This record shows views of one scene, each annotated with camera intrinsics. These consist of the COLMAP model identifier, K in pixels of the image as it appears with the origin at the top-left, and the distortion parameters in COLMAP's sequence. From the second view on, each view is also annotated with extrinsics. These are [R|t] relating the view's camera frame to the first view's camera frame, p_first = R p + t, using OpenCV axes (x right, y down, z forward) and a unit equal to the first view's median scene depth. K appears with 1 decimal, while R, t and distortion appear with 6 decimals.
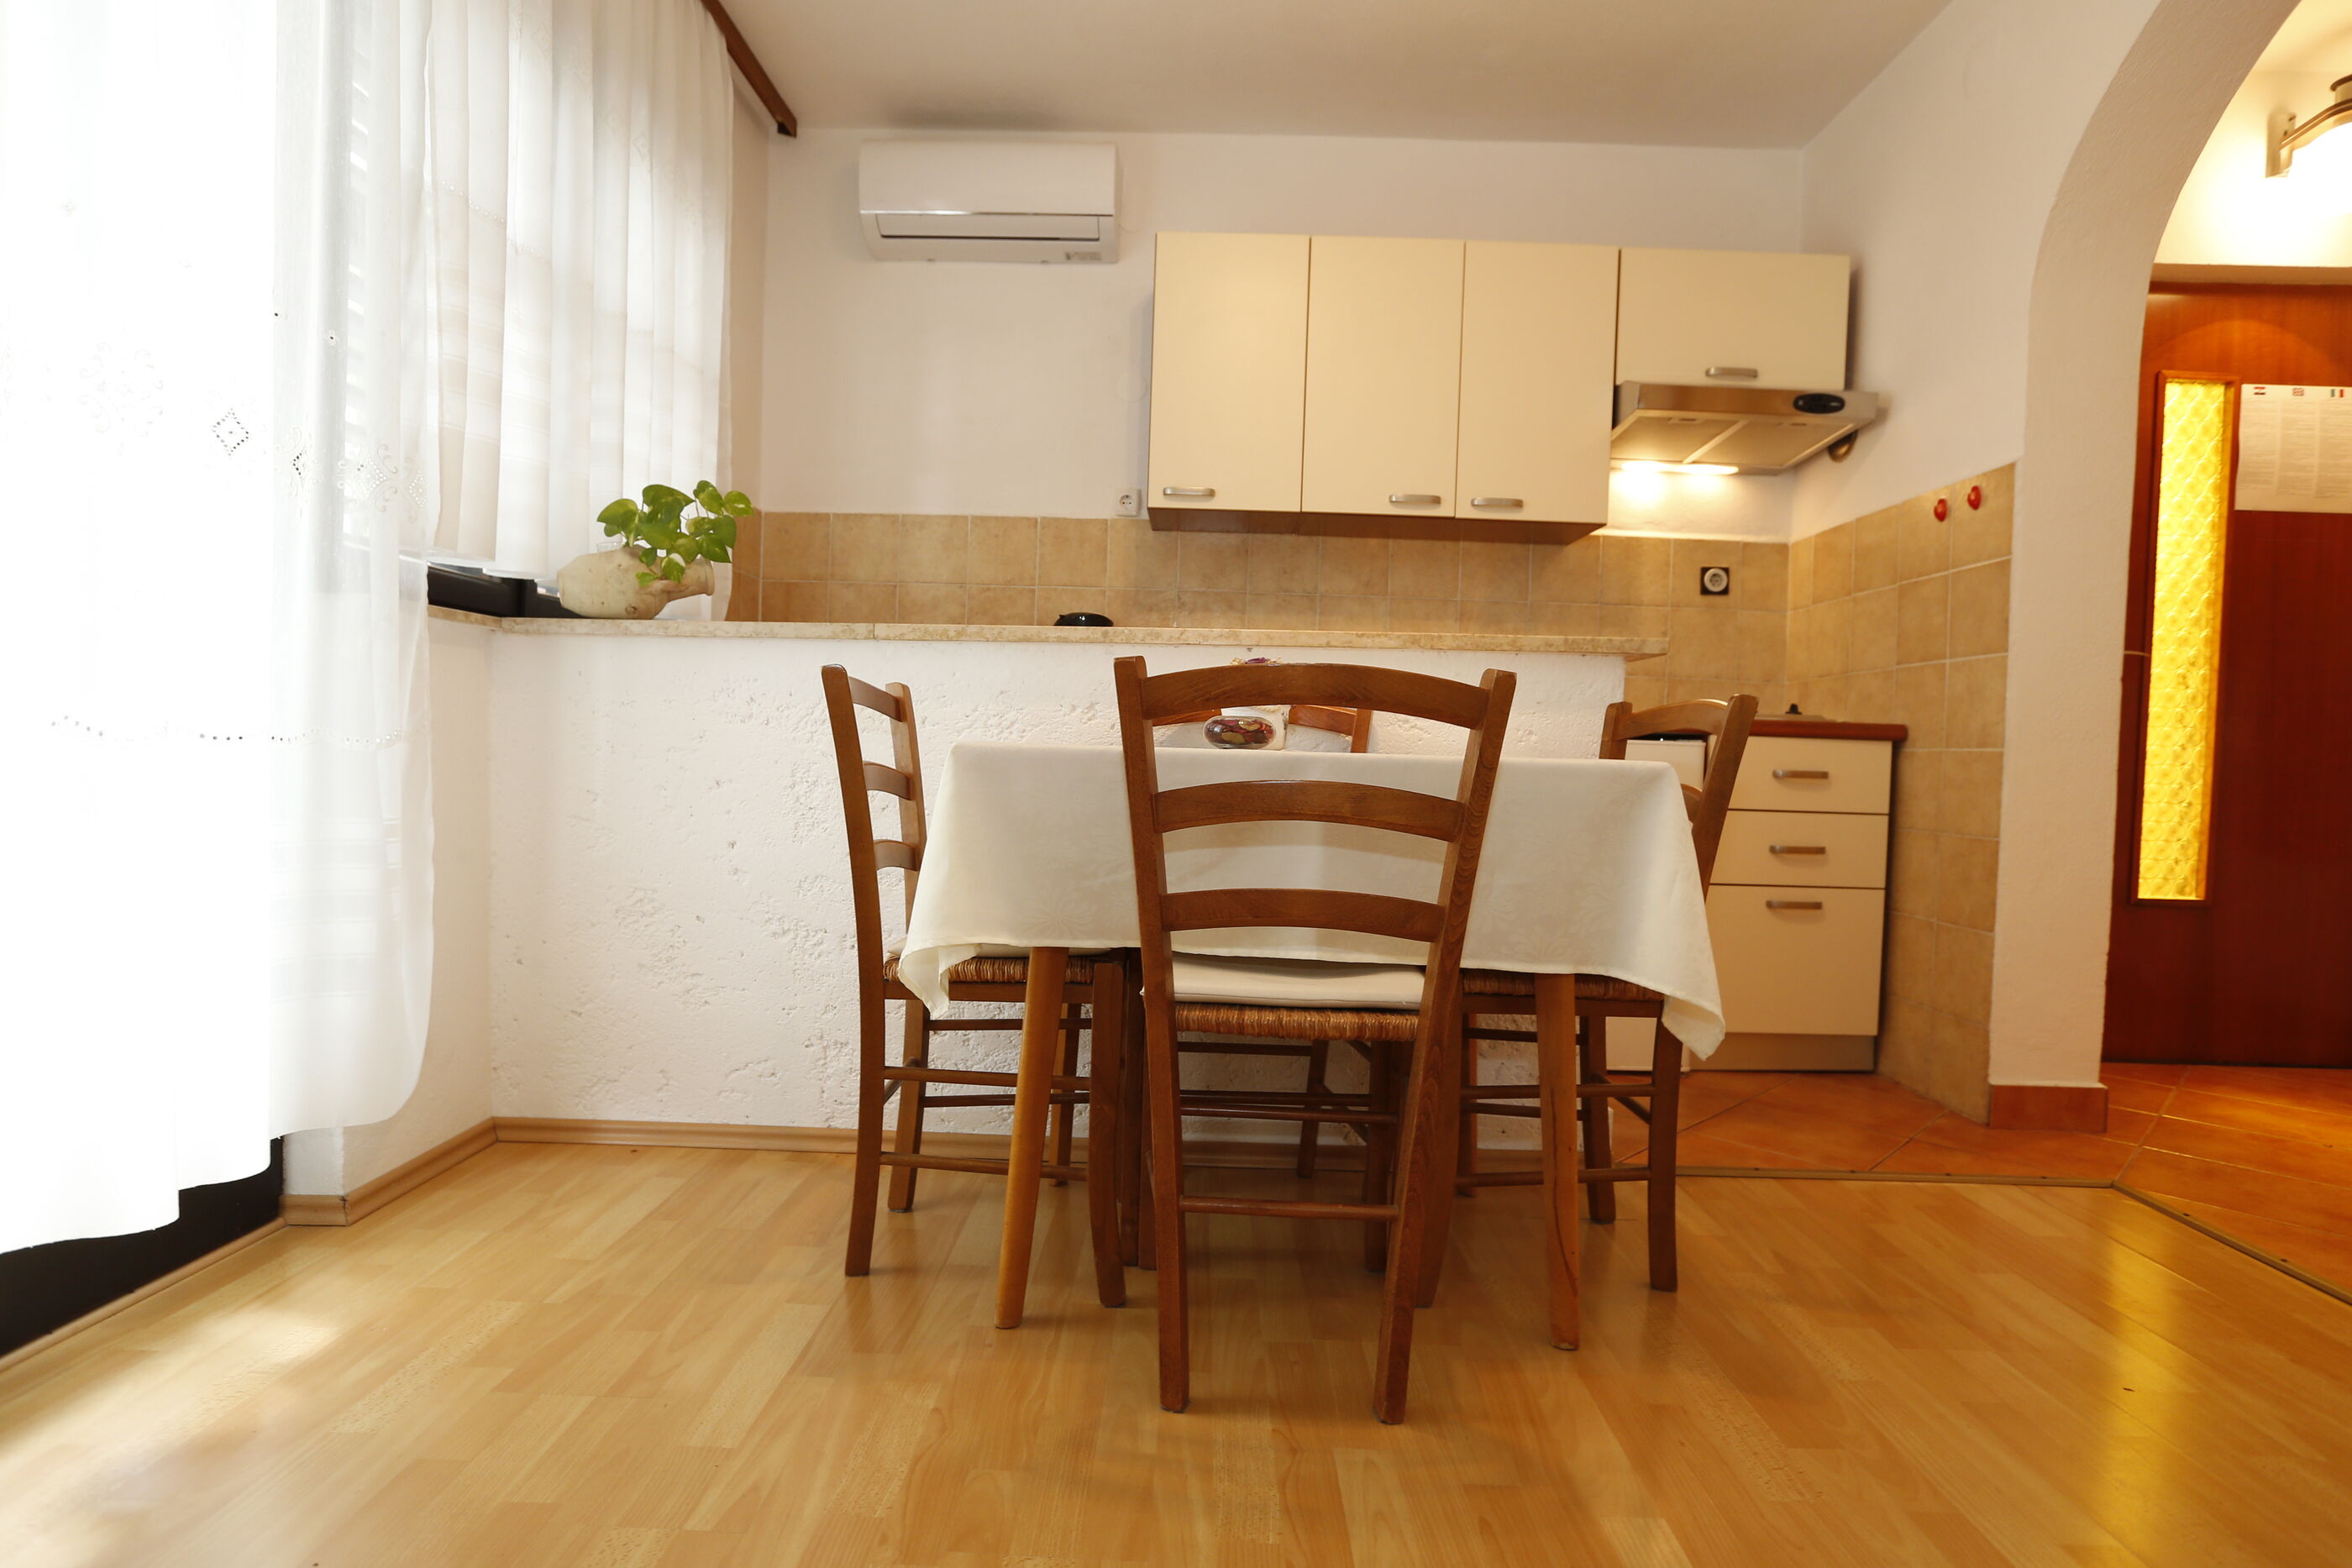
lens RADIAL K [[1187.7, 0, 1172.0], [0, 1187.7, 786.4], [0, 0, 1]] dist [-0.051880, 0.026518]
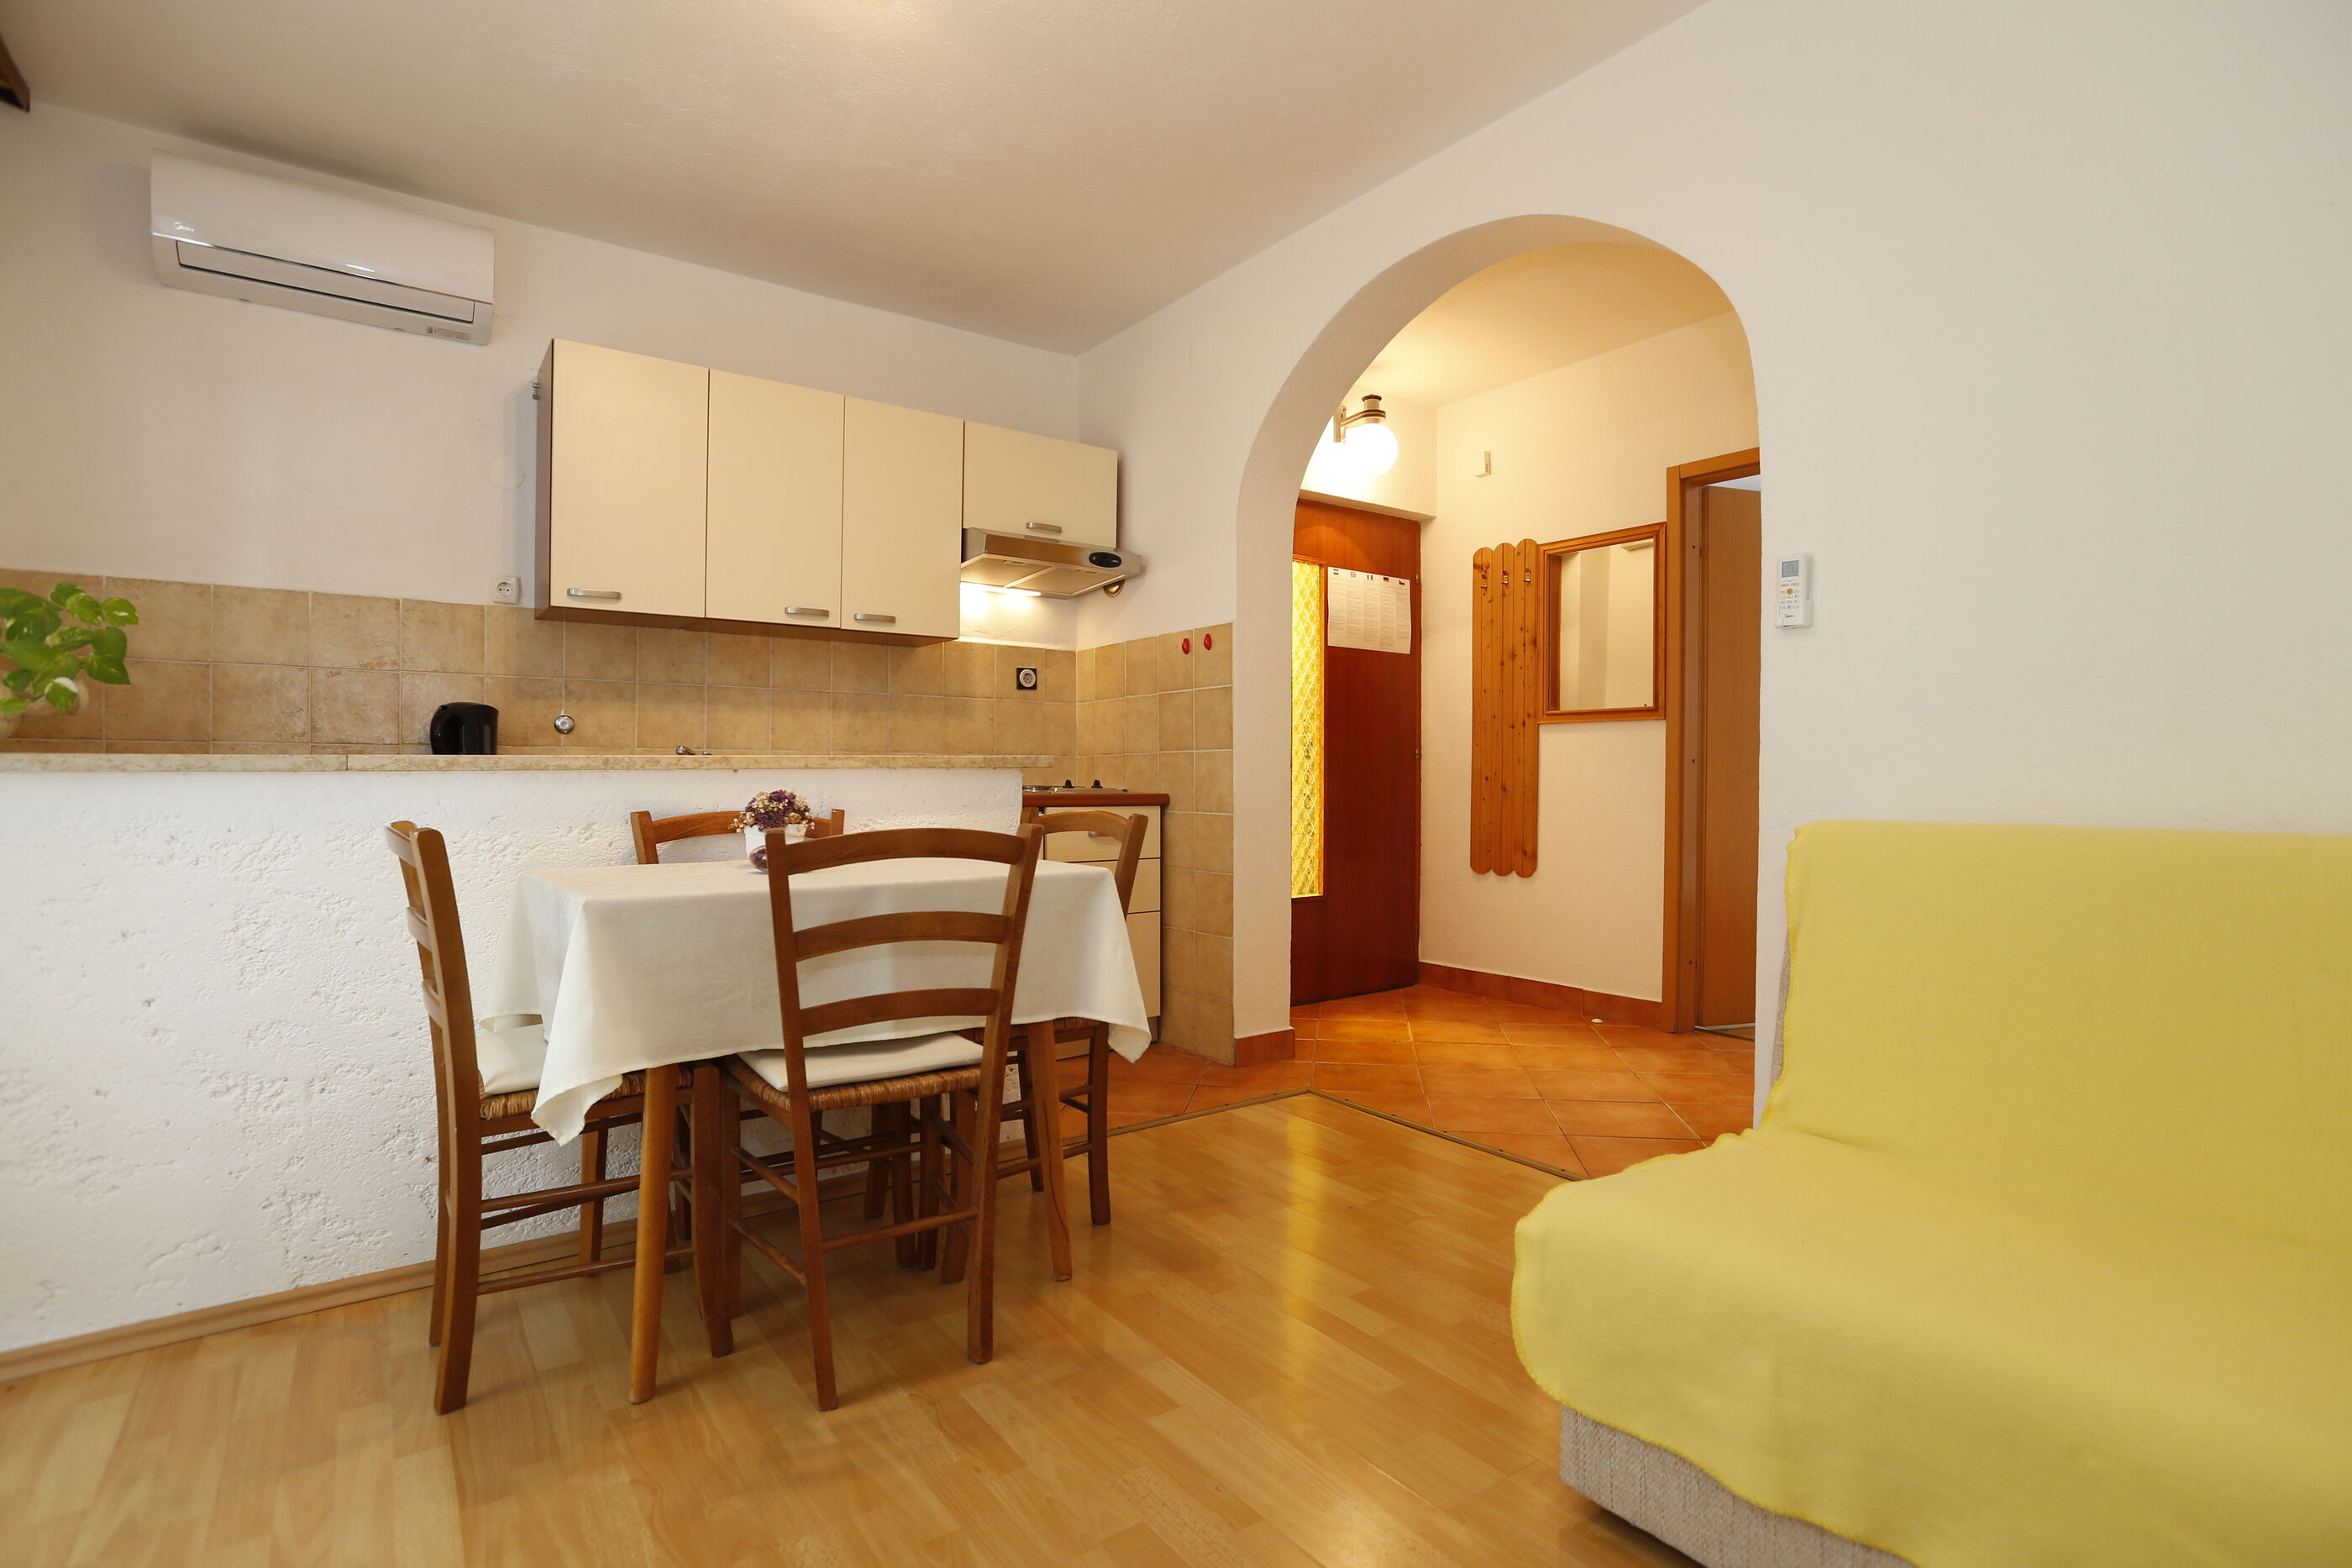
lens RADIAL K [[1133.1, 0, 1174.3], [0, 1133.1, 787.7], [0, 0, 1]] dist [-0.059770, 0.029274]
pose [[0.795932, -0.034979, 0.604375, -0.223157], [0.041263, 0.999142, 0.003486, -0.073336], [-0.603978, 0.022164, 0.796693, -0.113952]]
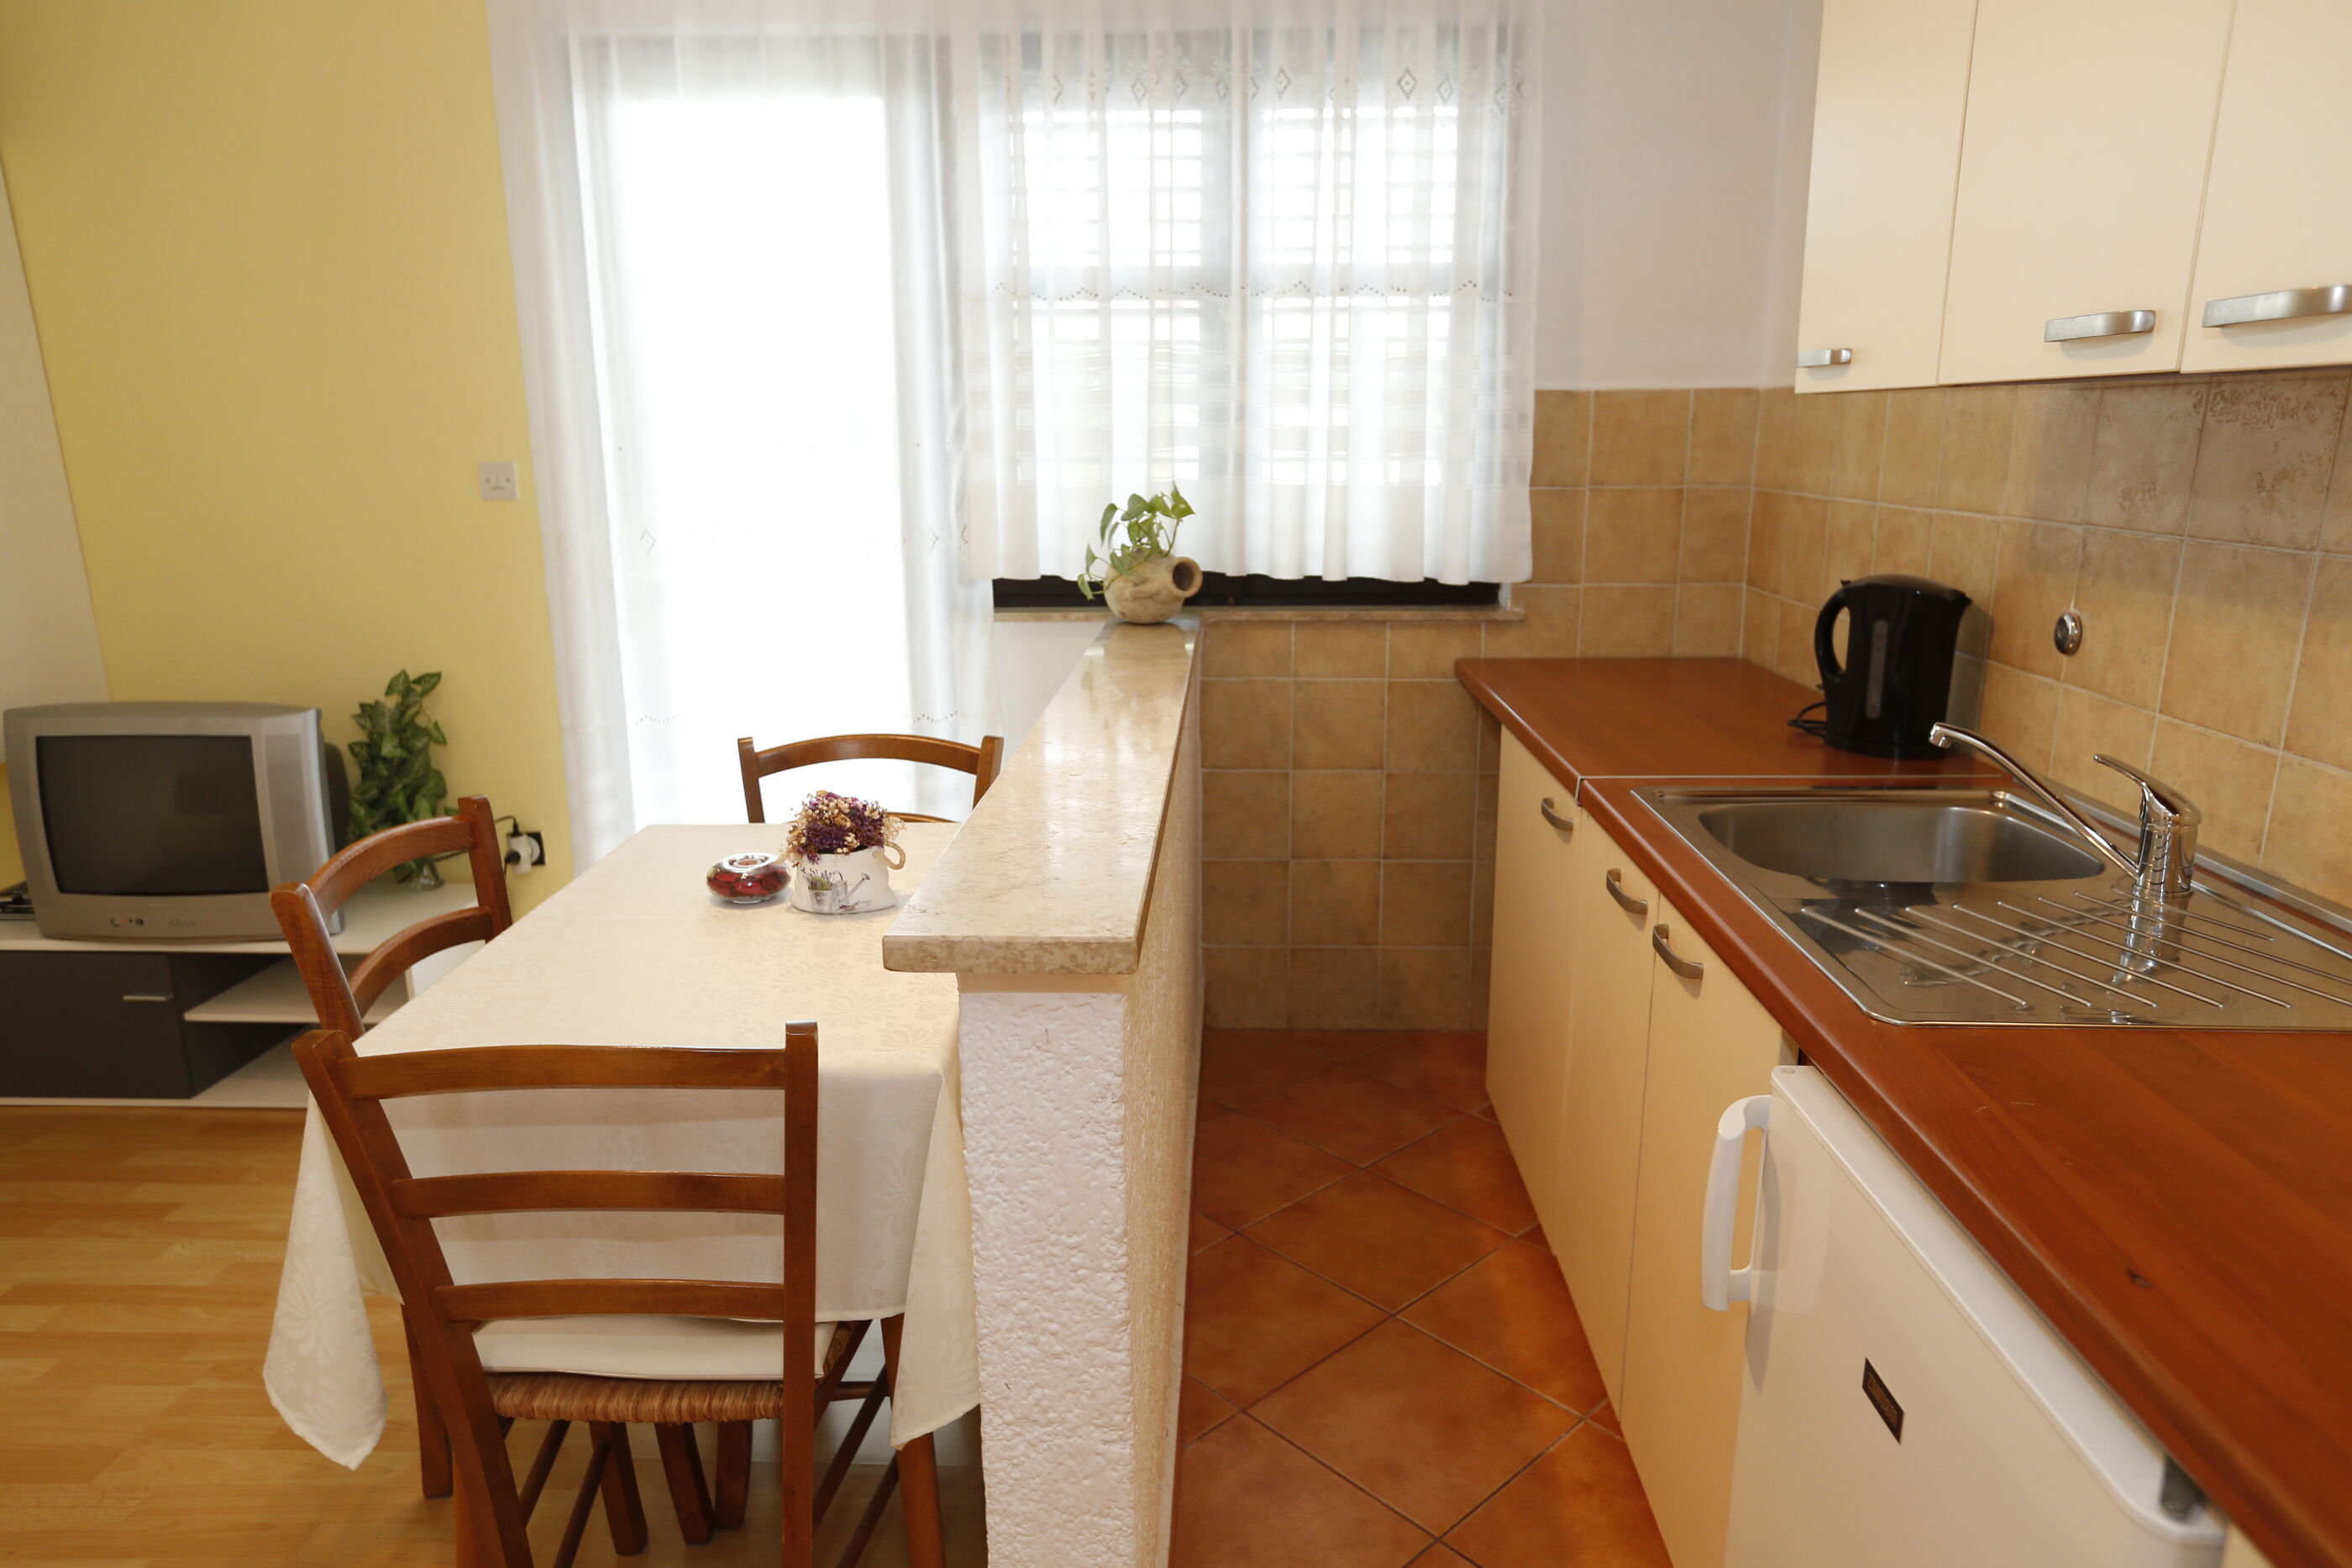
lens RADIAL K [[1468.8, 0, 1176.0], [0, 1468.8, 784.0], [0, 0, 1]] dist [-0.050796, 0.059210]
pose [[-0.016716, 0.206300, -0.978346, 0.771674], [-0.025812, 0.978068, 0.206682, -0.242561], [0.999527, 0.028708, -0.011024, 0.934352]]
